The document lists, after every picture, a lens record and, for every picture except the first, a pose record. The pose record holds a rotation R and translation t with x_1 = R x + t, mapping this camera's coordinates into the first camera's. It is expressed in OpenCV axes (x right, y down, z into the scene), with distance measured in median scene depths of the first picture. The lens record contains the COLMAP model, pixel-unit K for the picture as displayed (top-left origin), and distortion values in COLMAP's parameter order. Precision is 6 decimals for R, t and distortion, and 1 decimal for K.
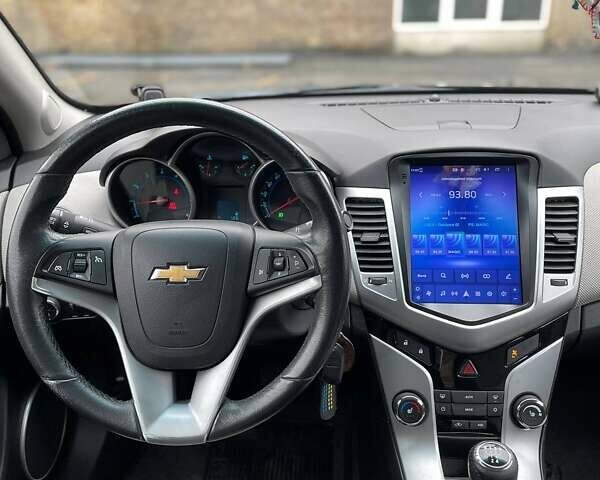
lens RADIAL K [[606.3, 0, 300.0], [0, 606.3, 240.0], [0, 0, 1]] dist [0.008513, -0.011833]
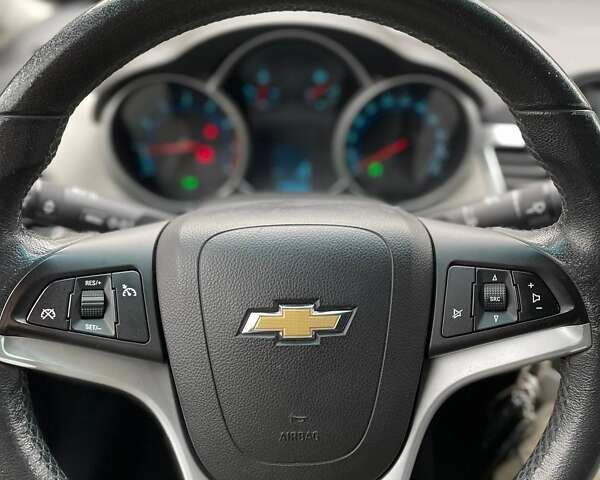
lens RADIAL K [[606.3, 0, 300.0], [0, 606.3, 240.0], [0, 0, 1]] dist [0.008513, -0.011833]
pose [[0.997976, -0.010550, 0.062702, -0.225480], [0.002609, 0.992103, 0.125399, -0.071122], [-0.063530, -0.124982, 0.990123, 0.511195]]
